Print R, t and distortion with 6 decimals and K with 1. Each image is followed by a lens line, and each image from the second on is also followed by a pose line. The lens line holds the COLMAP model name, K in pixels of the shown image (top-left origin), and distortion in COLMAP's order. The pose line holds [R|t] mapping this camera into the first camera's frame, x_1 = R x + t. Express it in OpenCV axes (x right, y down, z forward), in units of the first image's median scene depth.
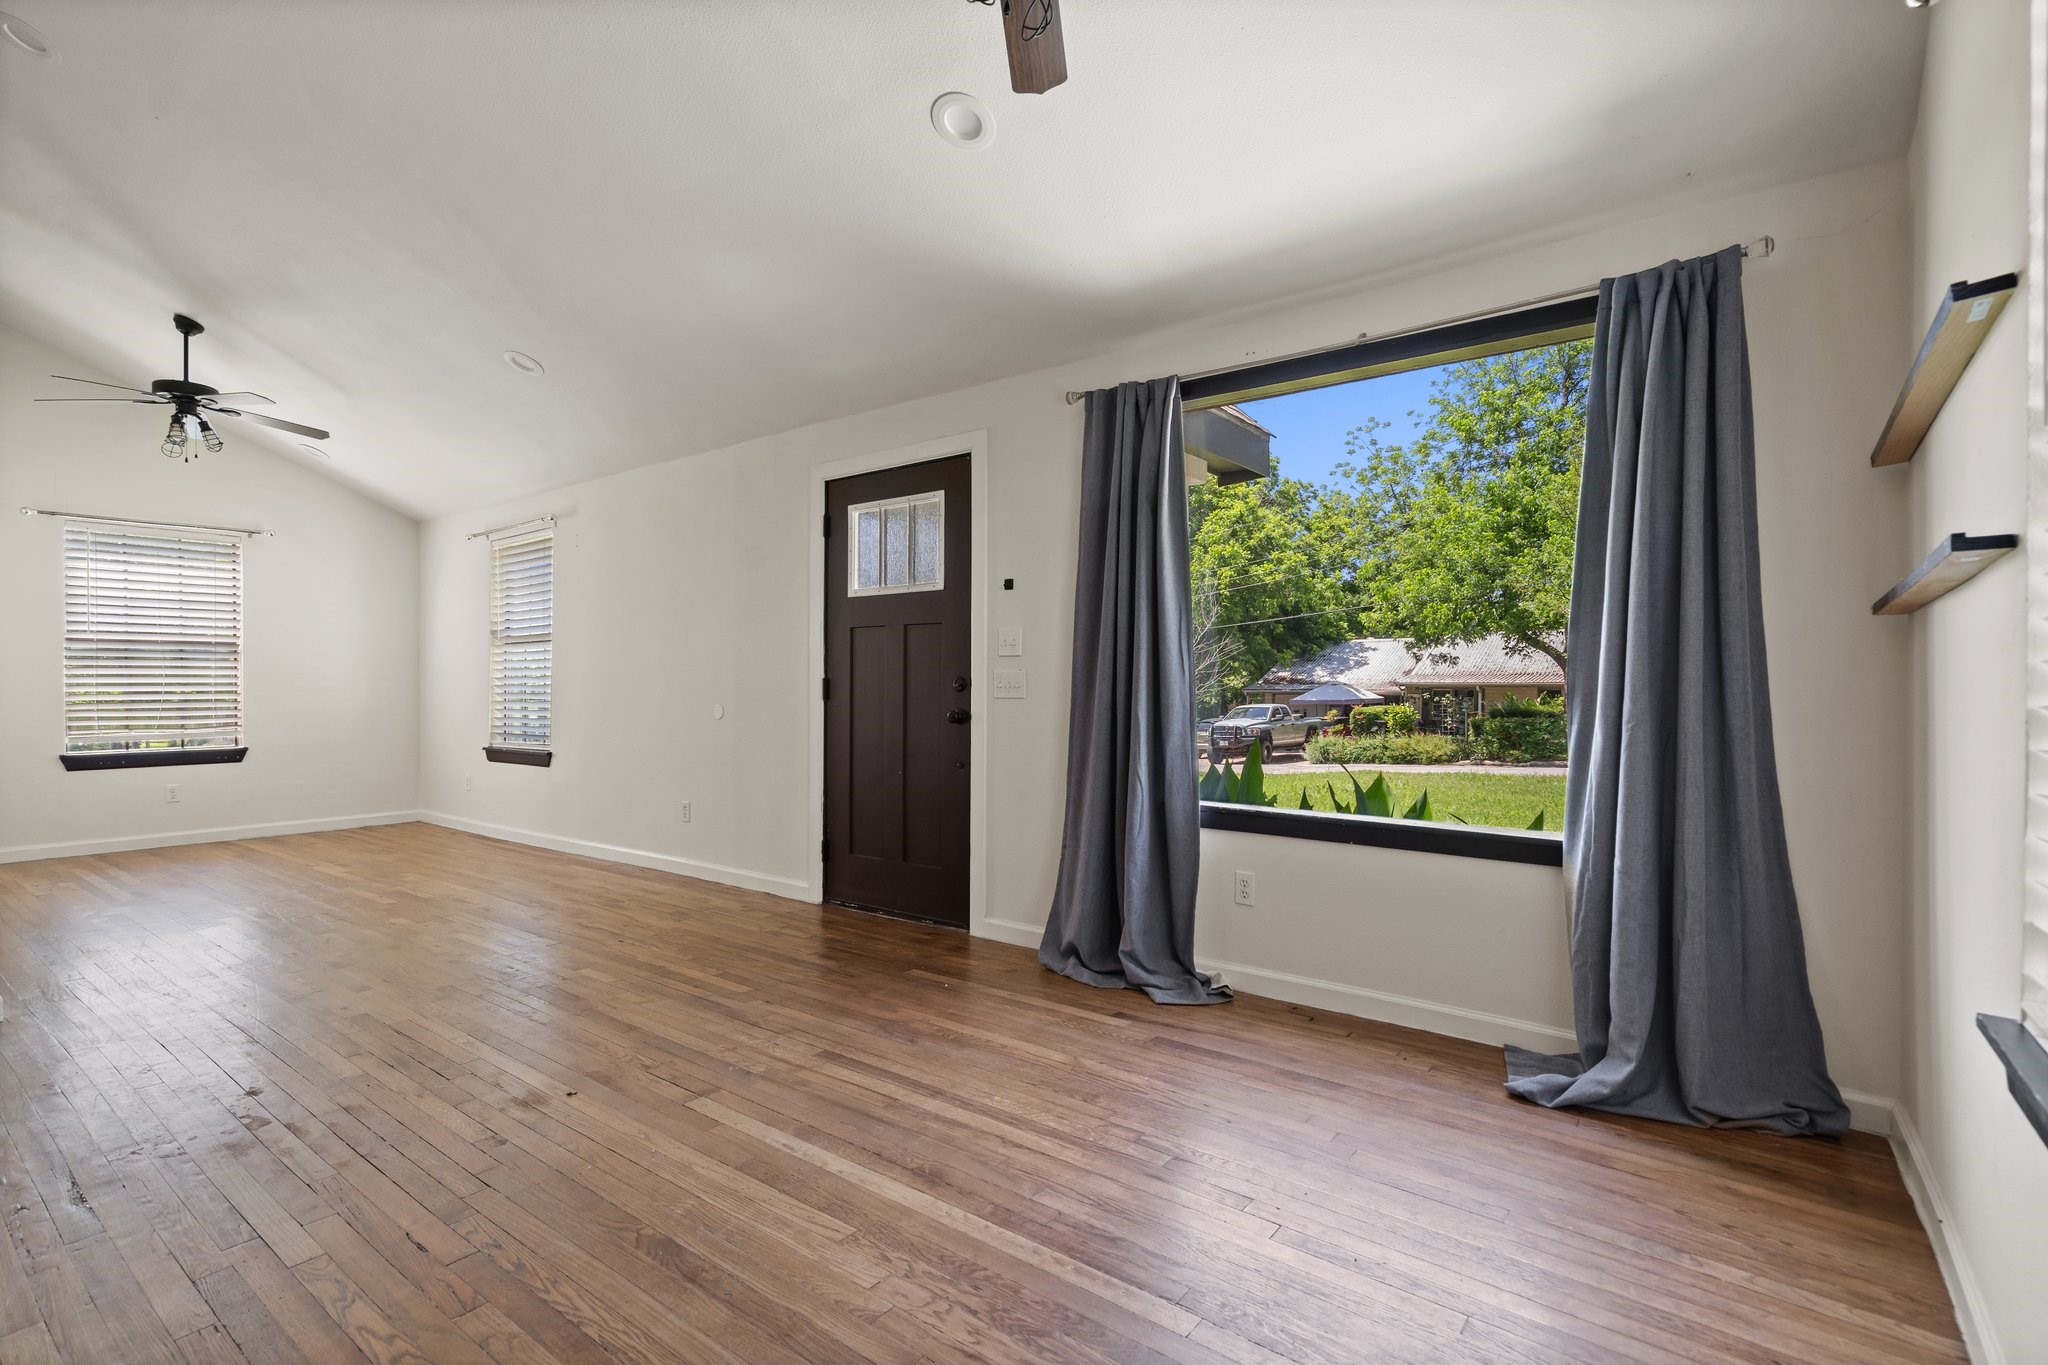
lens RADIAL K [[957.3, 0, 1019.0], [0, 957.3, 683.5], [0, 0, 1]] dist [0.003204, 0.001902]
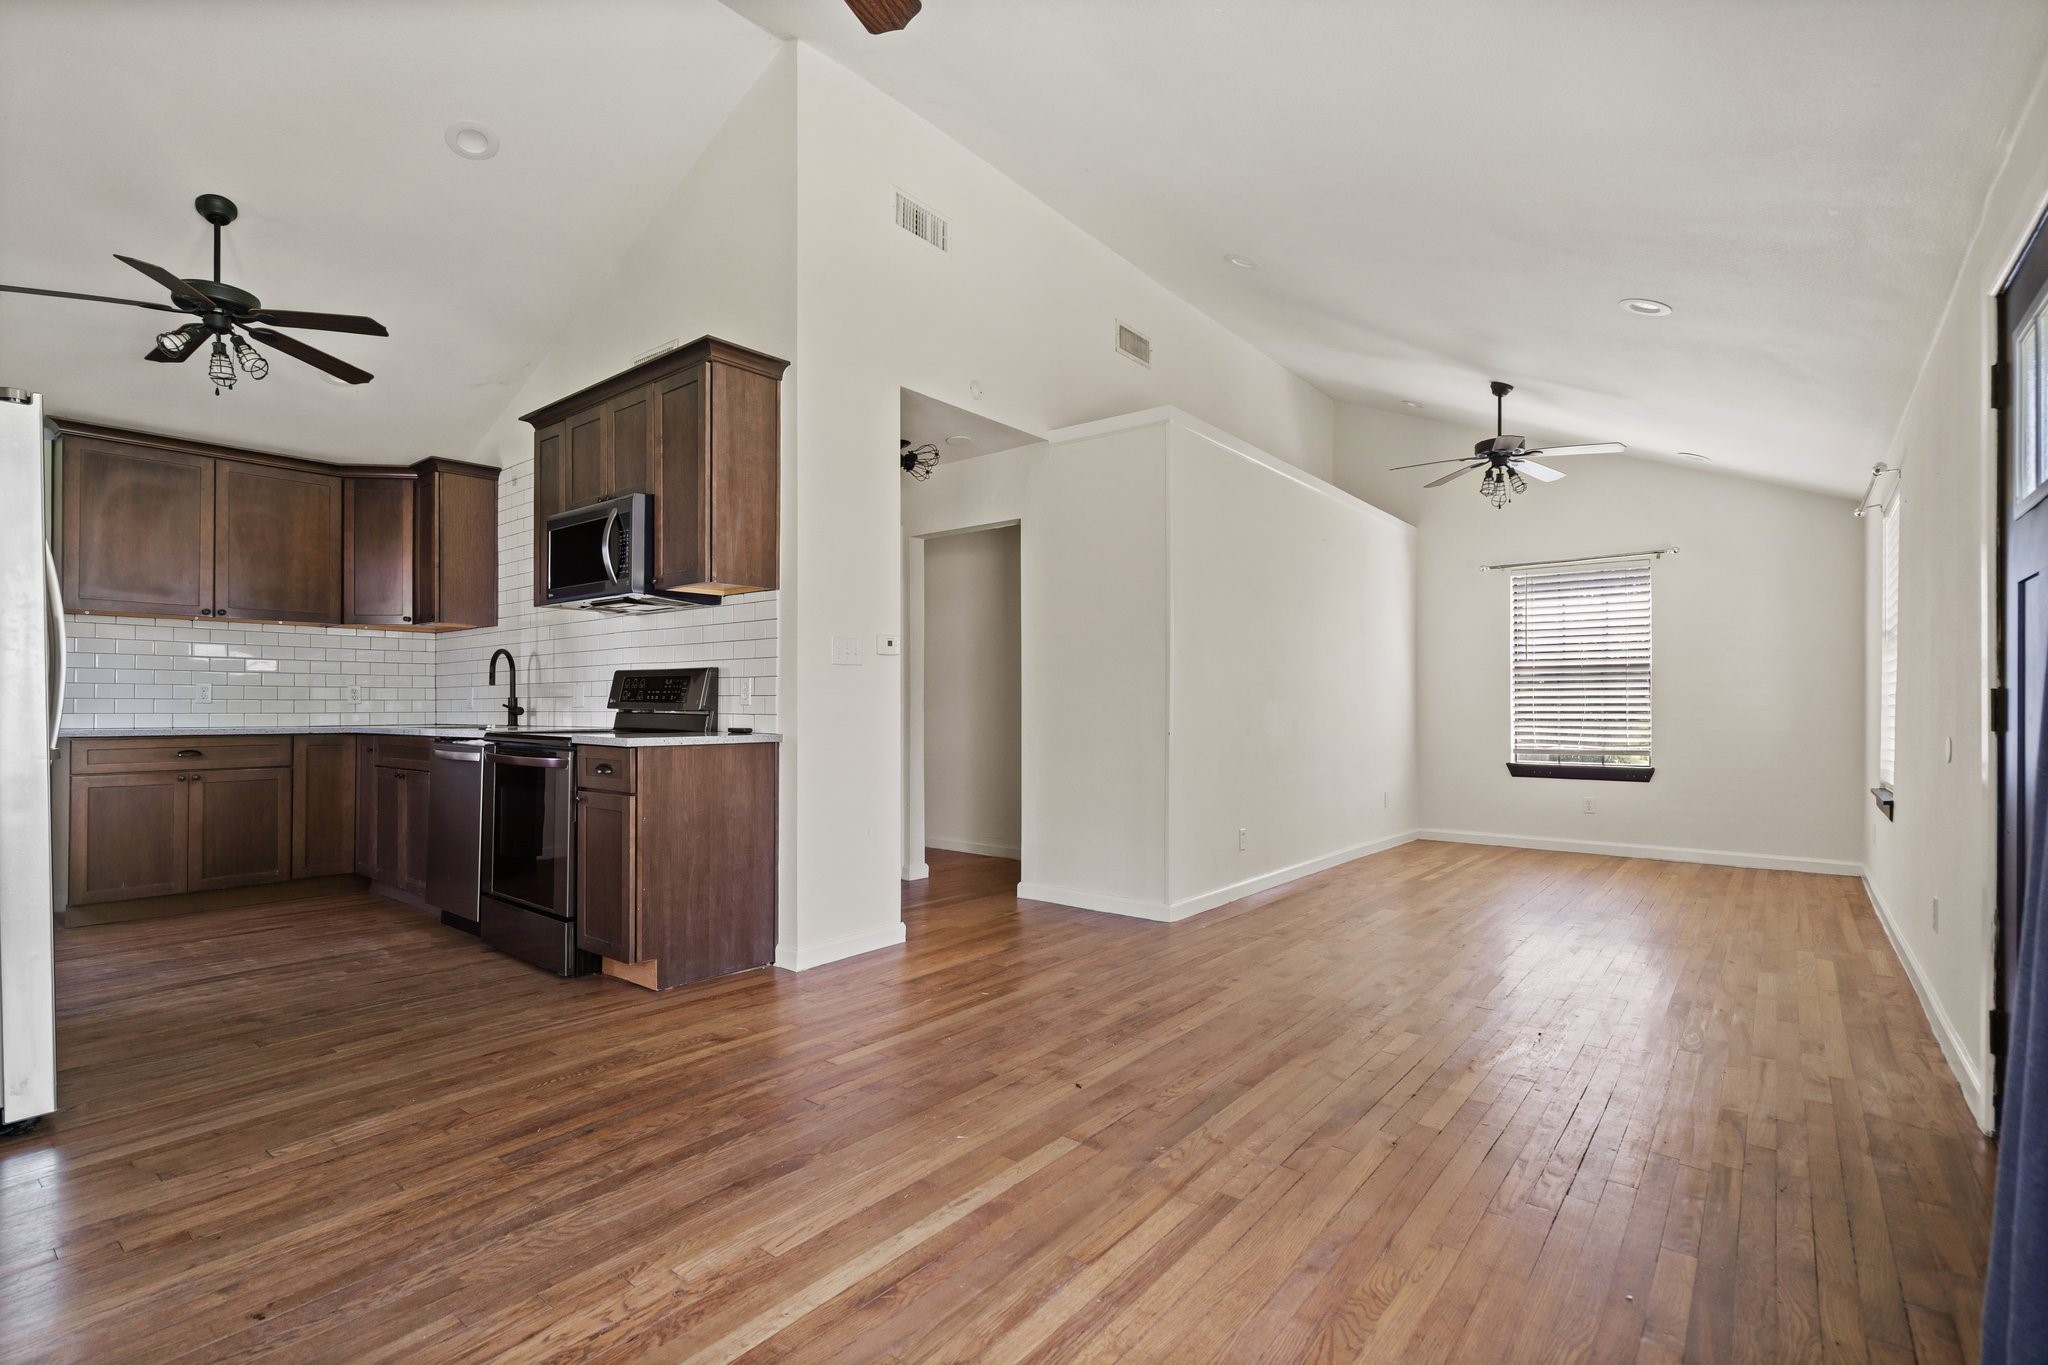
lens RADIAL K [[957.3, 0, 992.4], [0, 957.3, 697.0], [0, 0, 1]] dist [0.003204, 0.001902]
pose [[-0.032340, -0.012072, -0.999404, 0.363244], [0.003553, 0.999919, -0.012193, 0.004792], [0.999471, -0.003945, -0.032294, 0.562545]]
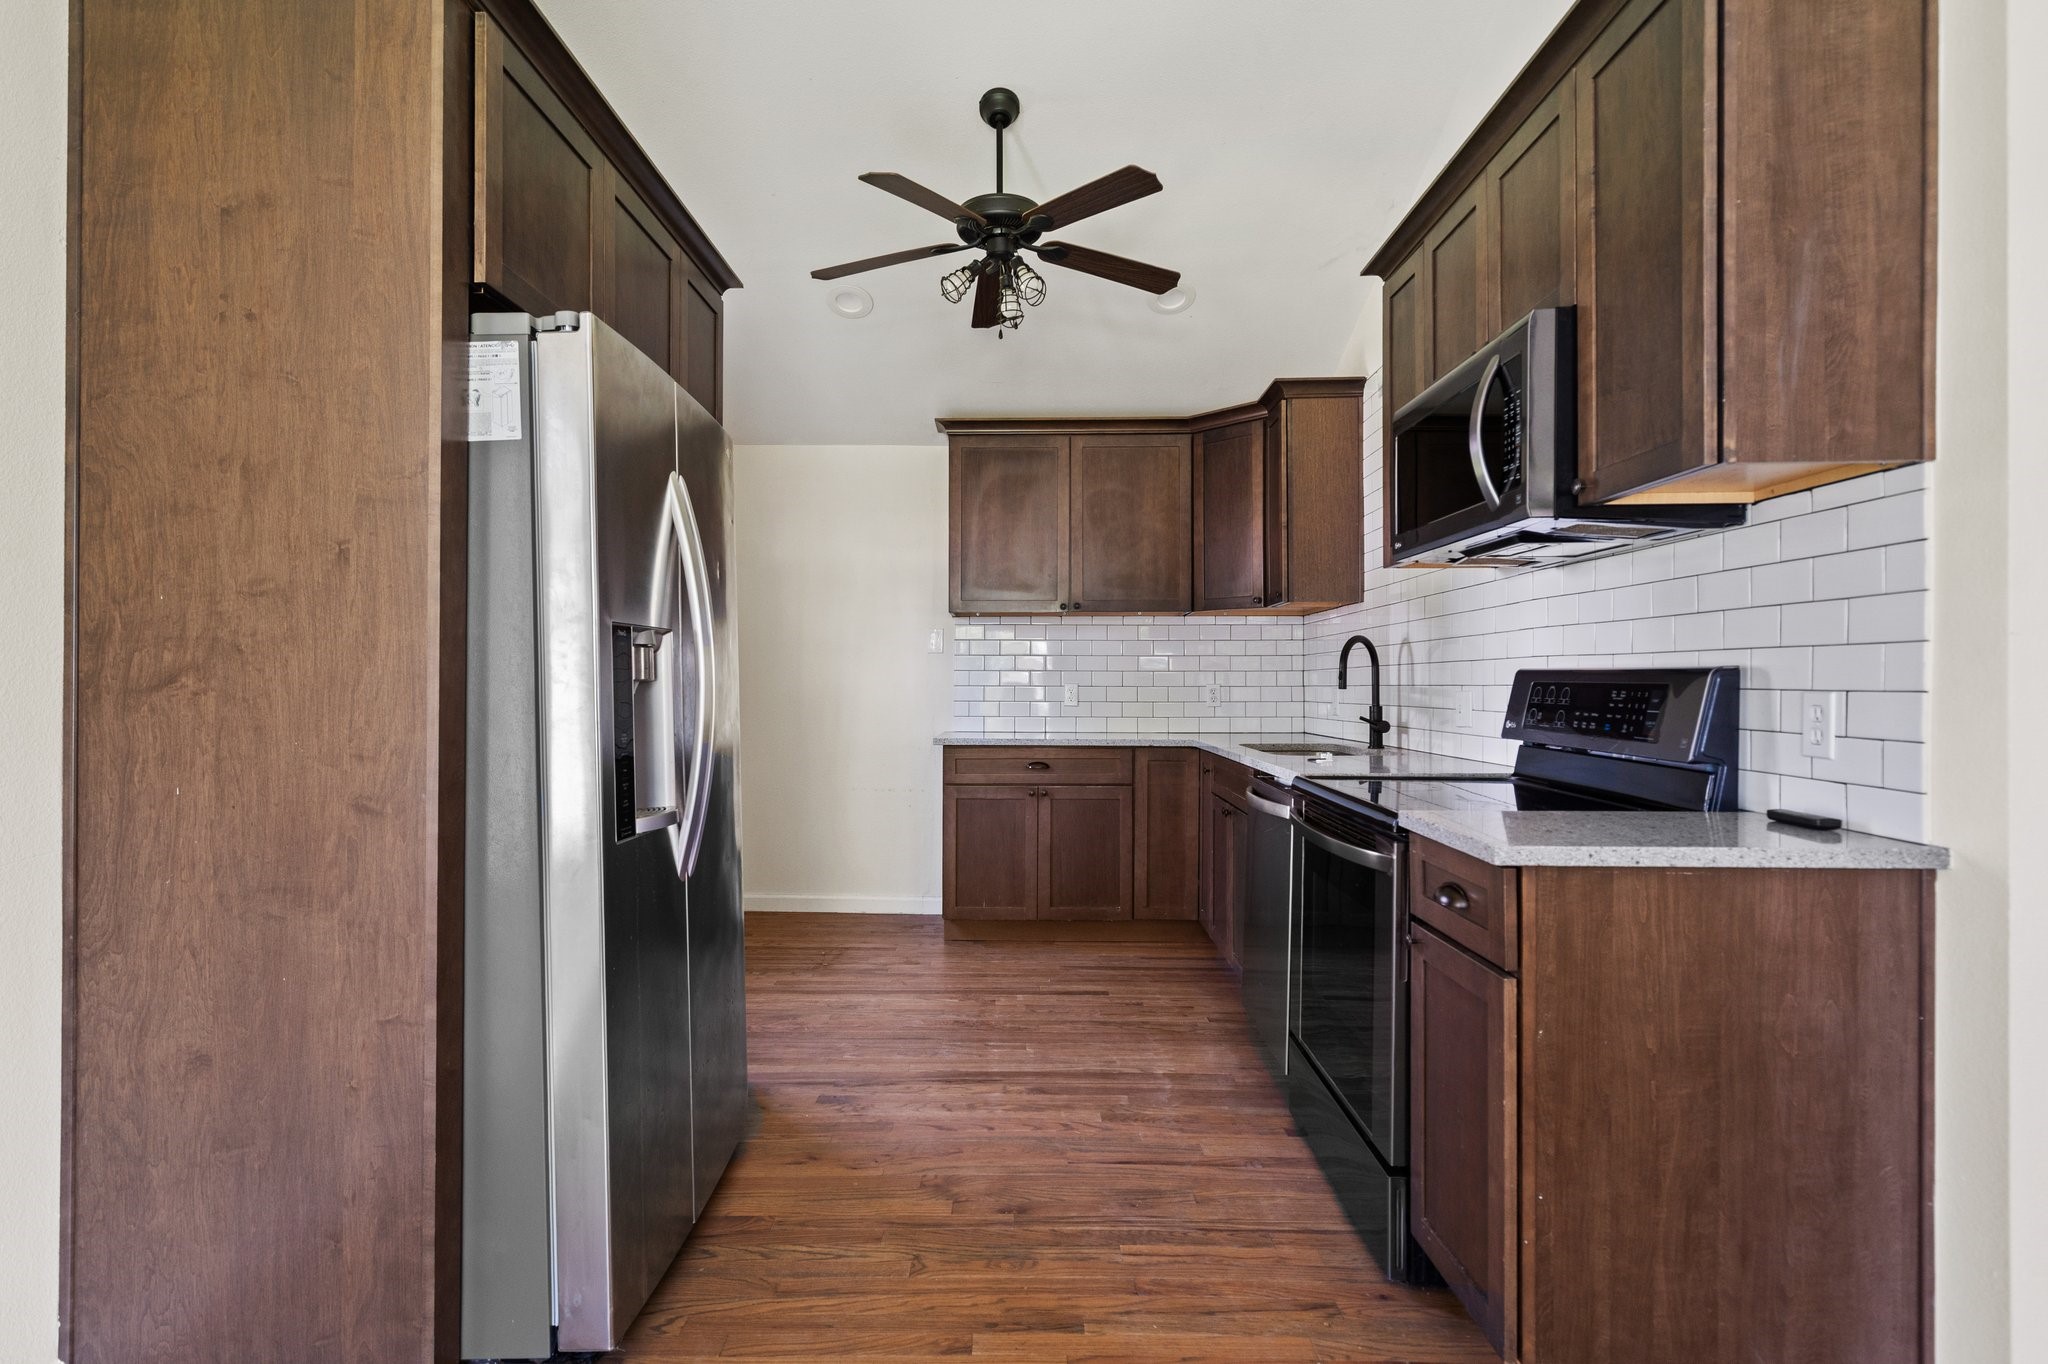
lens RADIAL K [[1014.4, 0, 1002.8], [0, 1014.4, 681.3], [0, 0, 1]] dist [0.001639, 0.001205]
pose [[-0.801607, -0.003581, -0.597841, -0.074661], [-0.000256, 0.999984, -0.005646, -0.029863], [0.597852, -0.004373, -0.801595, 0.416608]]
